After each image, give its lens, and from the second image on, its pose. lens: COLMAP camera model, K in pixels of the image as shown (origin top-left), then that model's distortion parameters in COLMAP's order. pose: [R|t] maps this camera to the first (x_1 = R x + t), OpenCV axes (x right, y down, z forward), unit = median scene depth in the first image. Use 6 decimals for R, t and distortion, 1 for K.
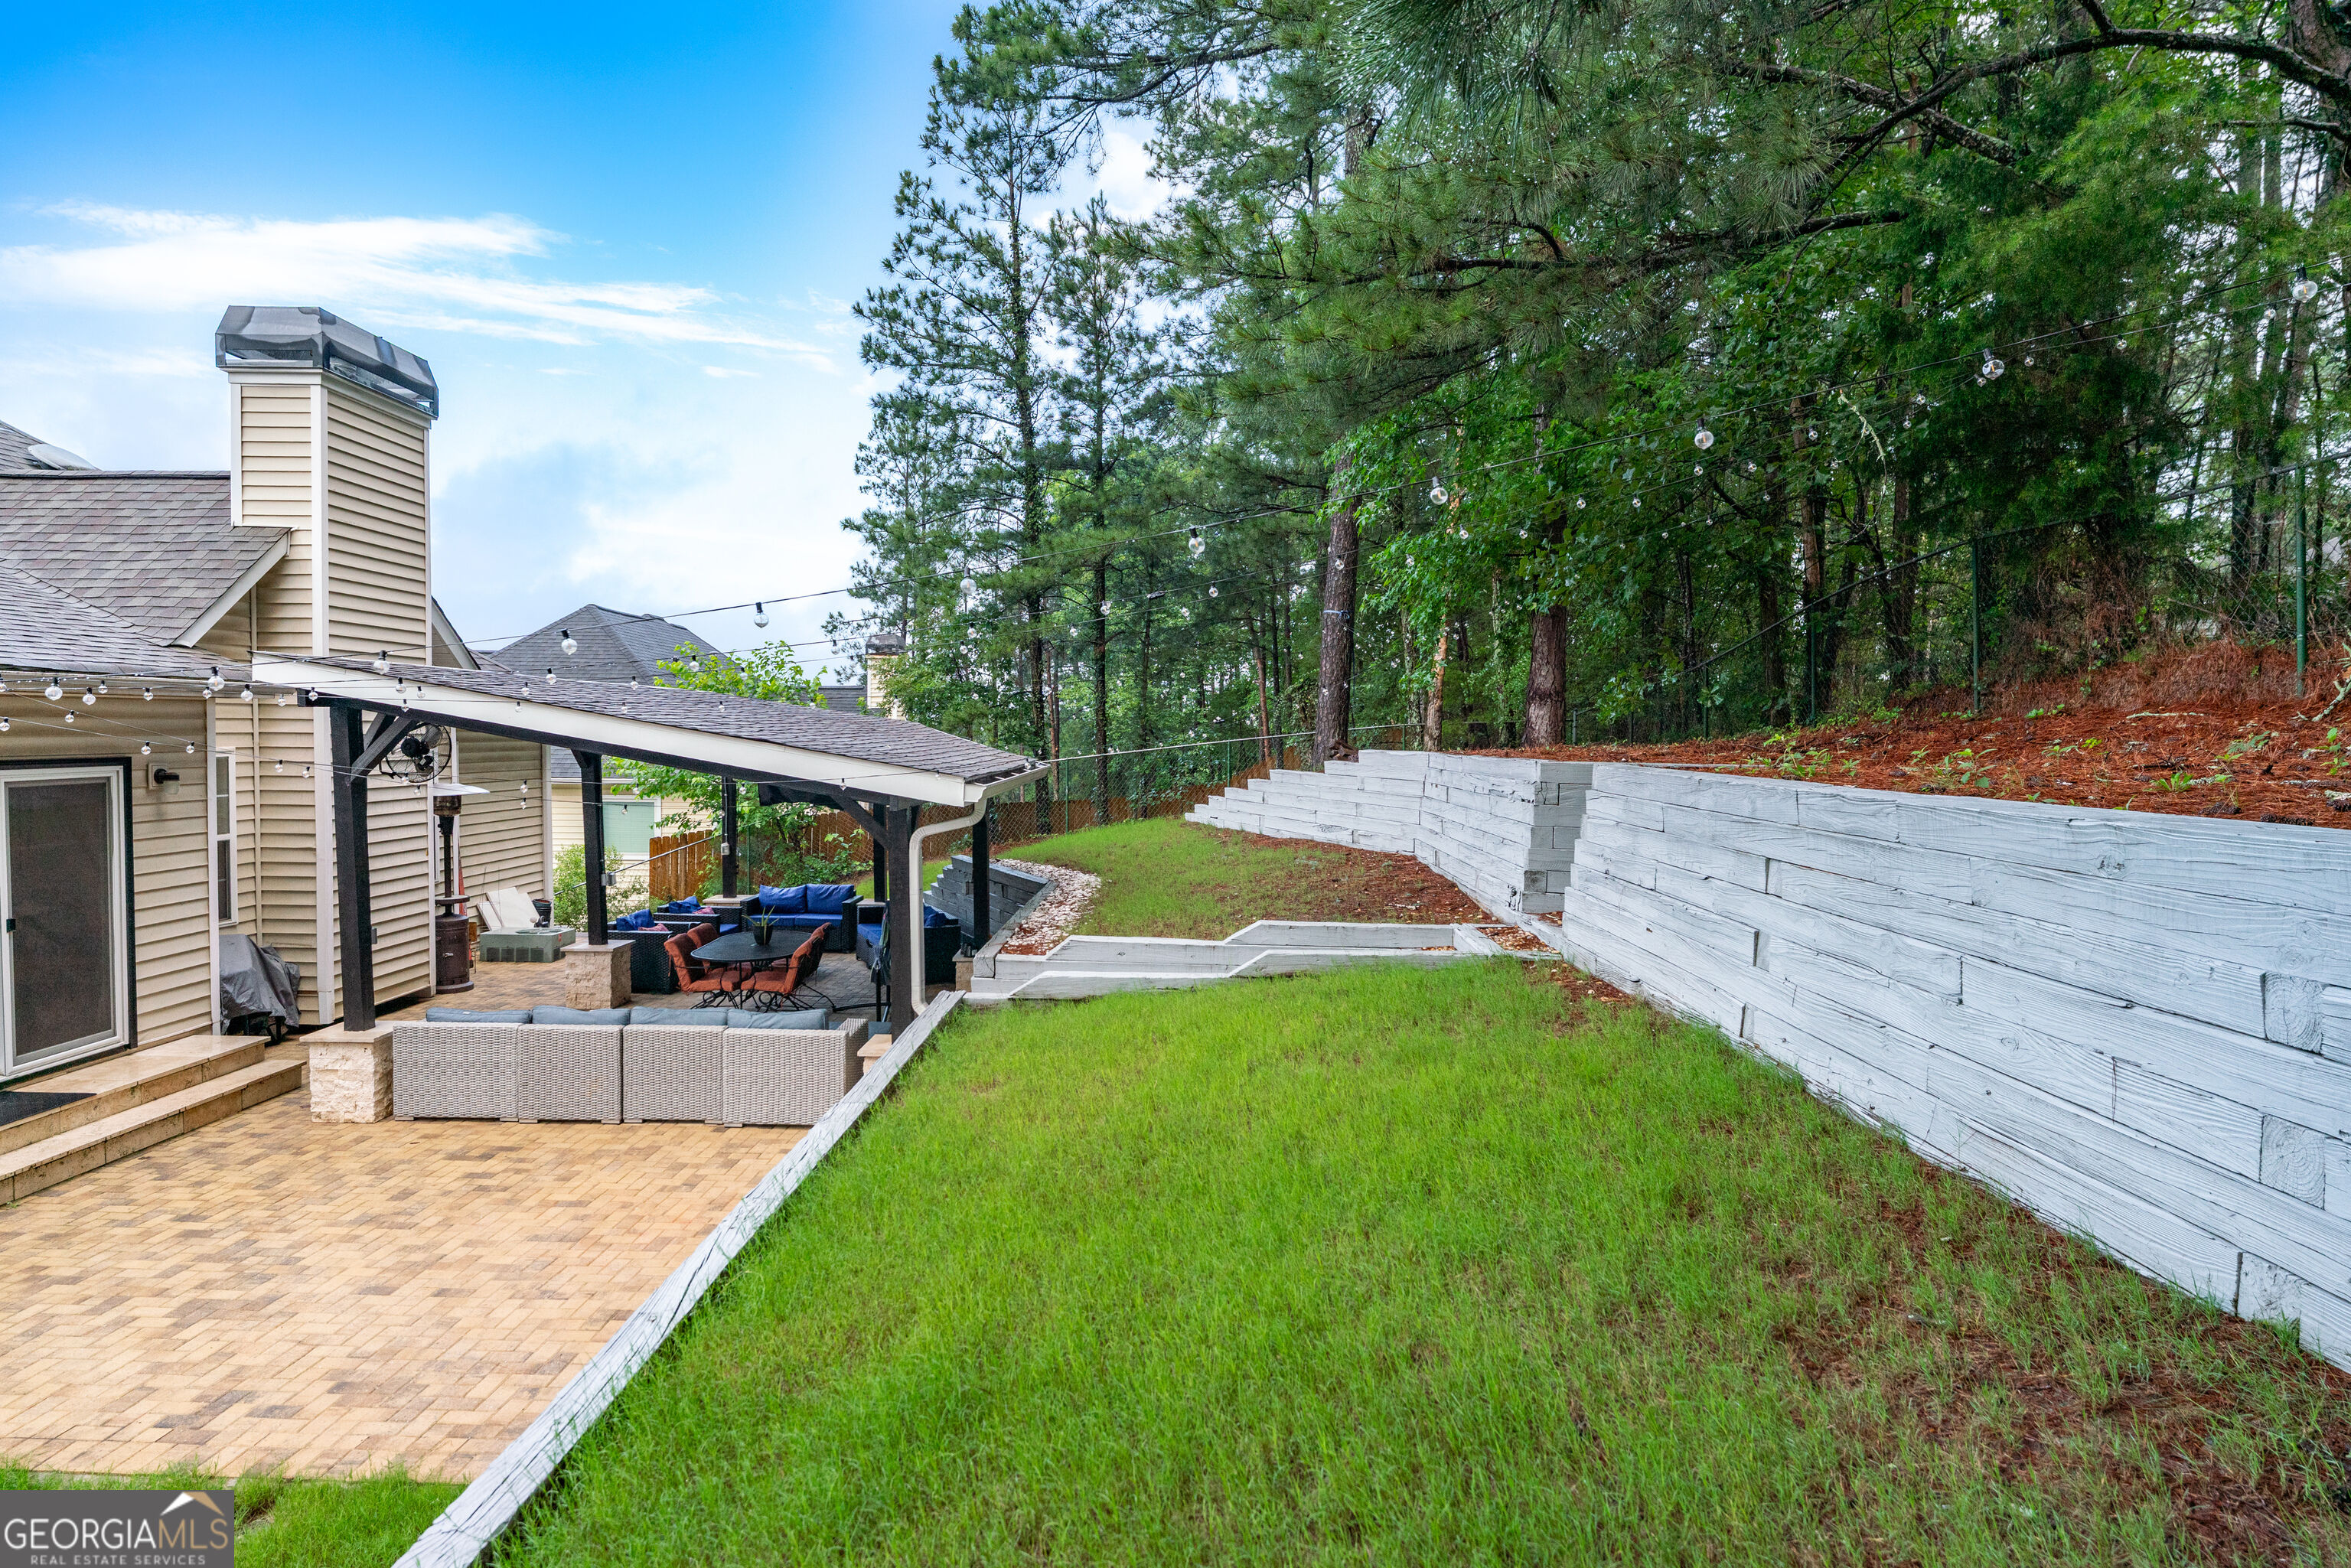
lens RADIAL K [[1261.1, 0, 1175.5], [0, 1261.1, 784.0], [0, 0, 1]] dist [-0.000343, 0.000029]
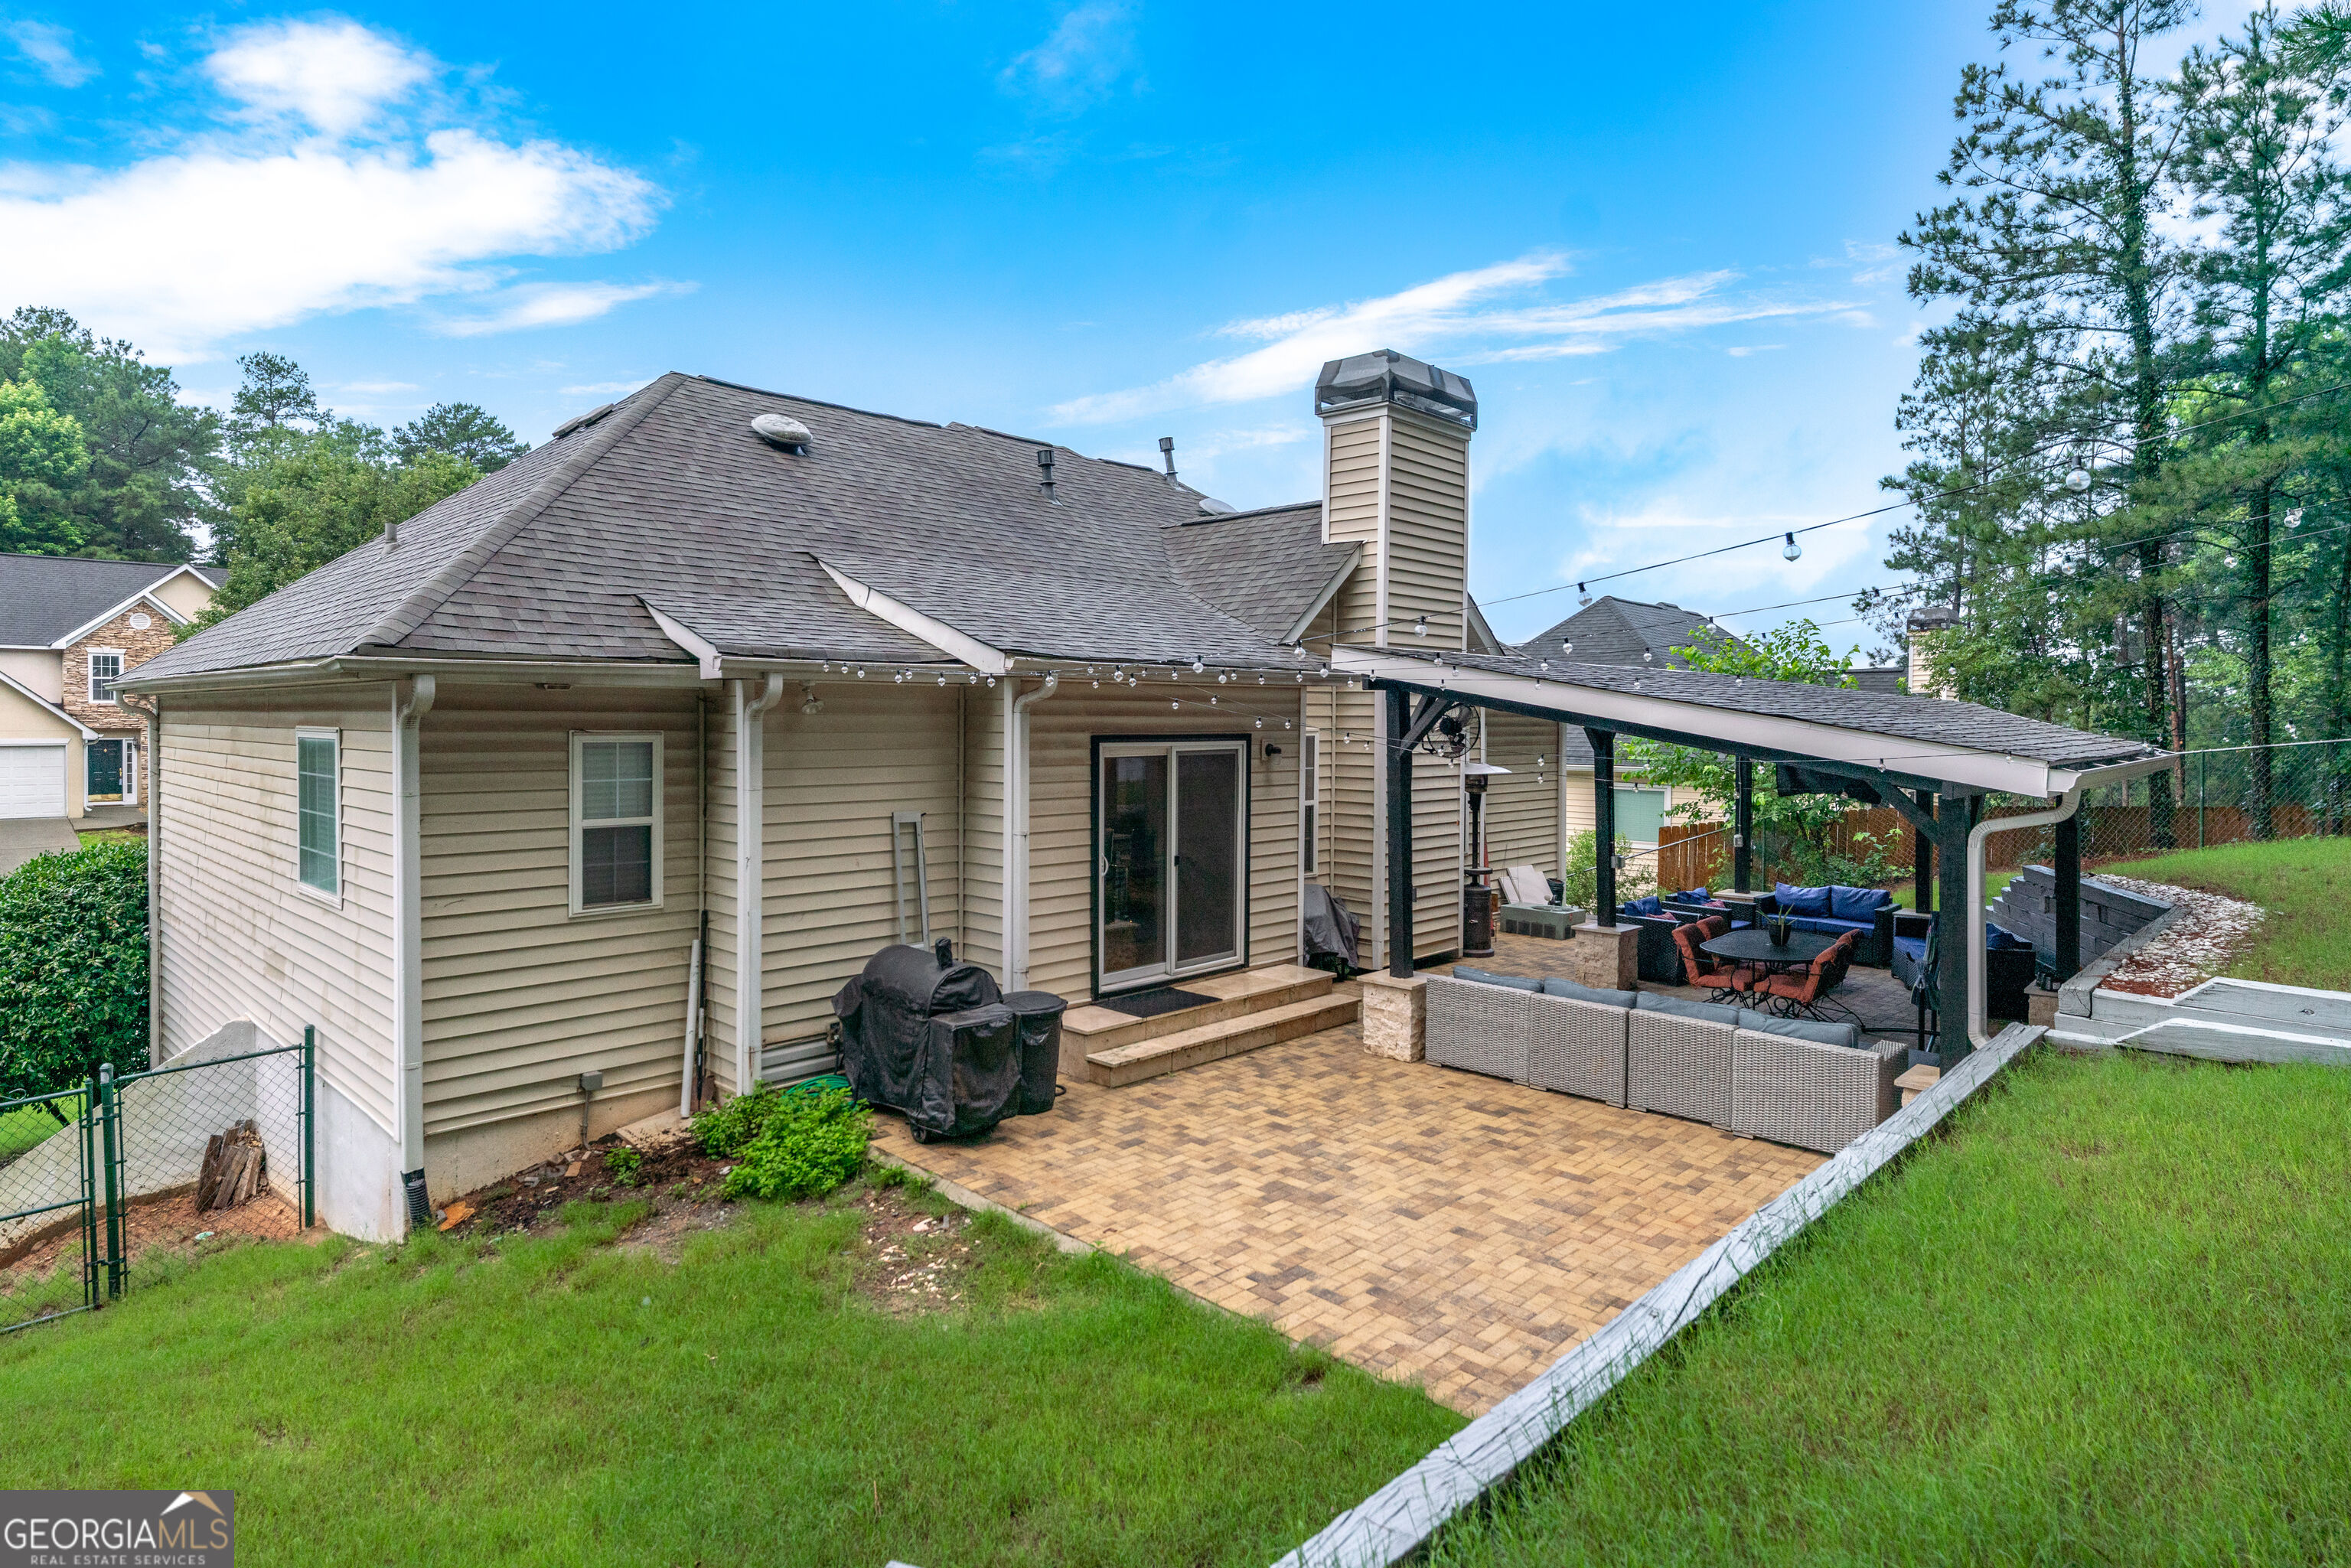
lens RADIAL K [[1286.0, 0, 1173.0], [0, 1286.0, 740.3], [0, 0, 1]] dist [-0.000543, 0.000035]
pose [[0.726710, 0.006956, -0.686910, -0.008001], [-0.027471, 0.999443, -0.018943, 0.009369], [0.686395, 0.032636, 0.726496, 0.017861]]
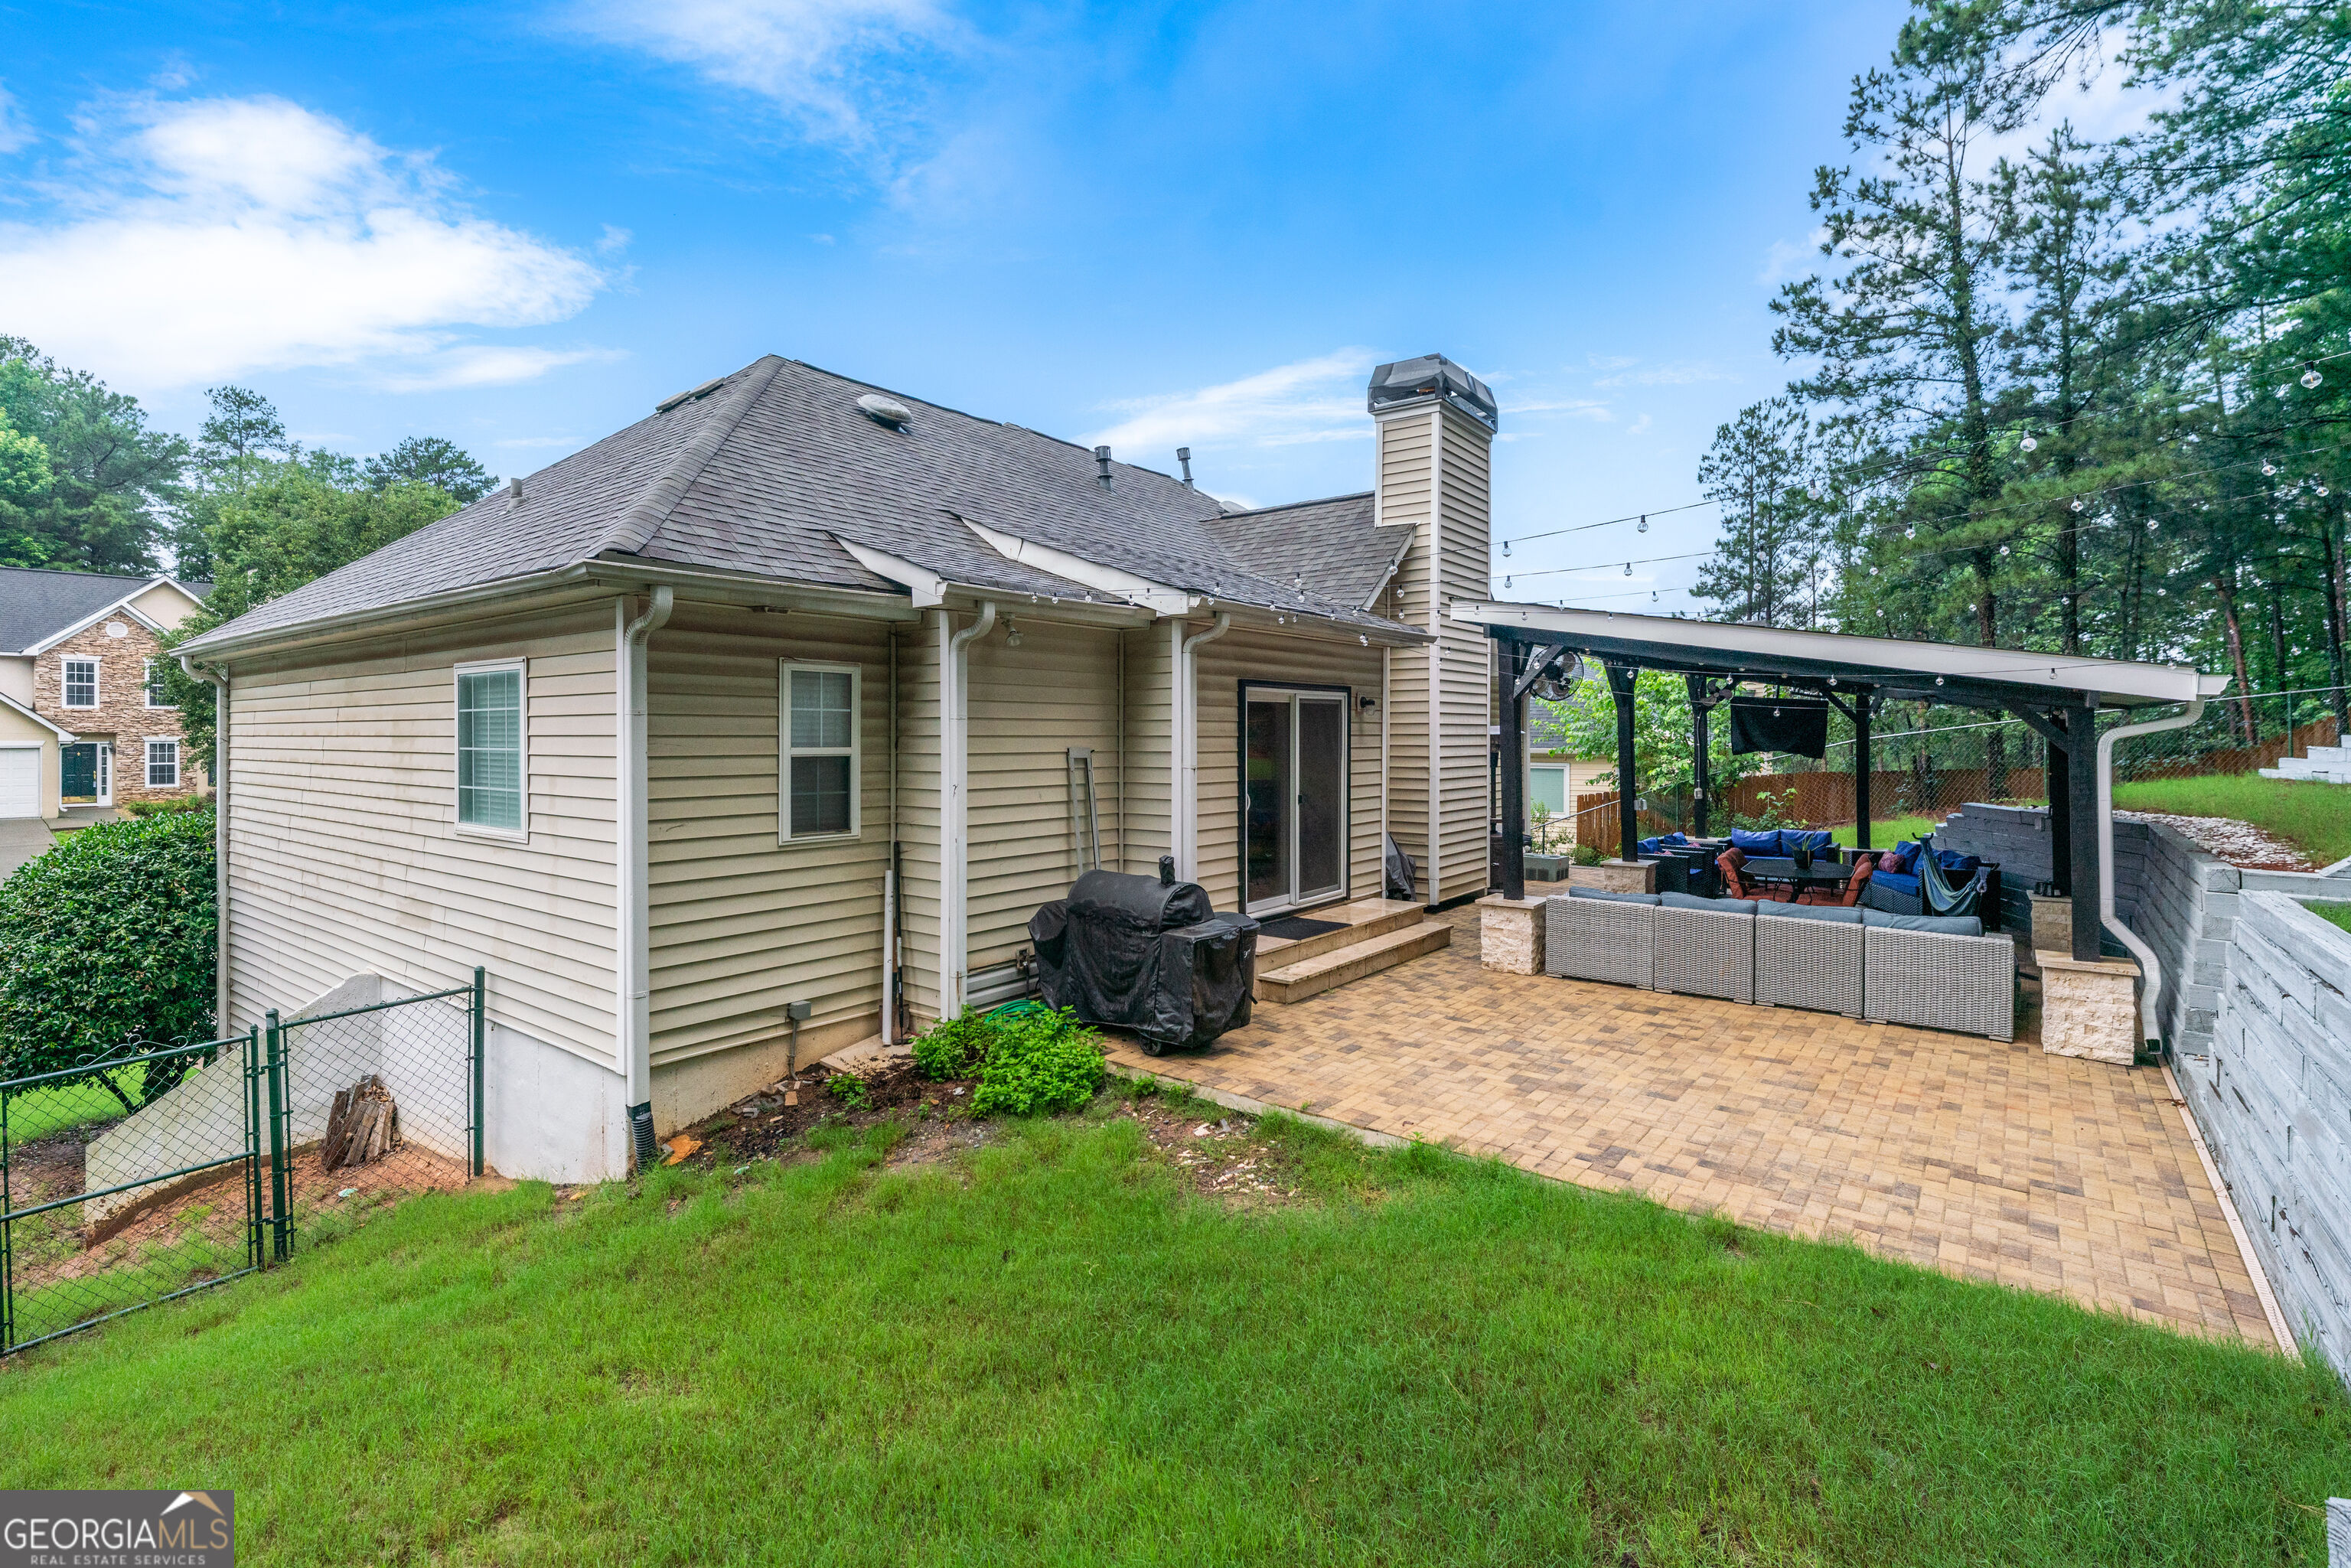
lens RADIAL K [[1085.9, 0, 1177.3], [0, 1085.9, 739.2], [0, 0, 1]] dist [-0.001740, 0.000494]
pose [[0.802906, -0.006919, -0.596066, -0.230597], [-0.018336, 0.999173, -0.036297, 0.068712], [0.595824, 0.040072, 0.802115, -0.049557]]
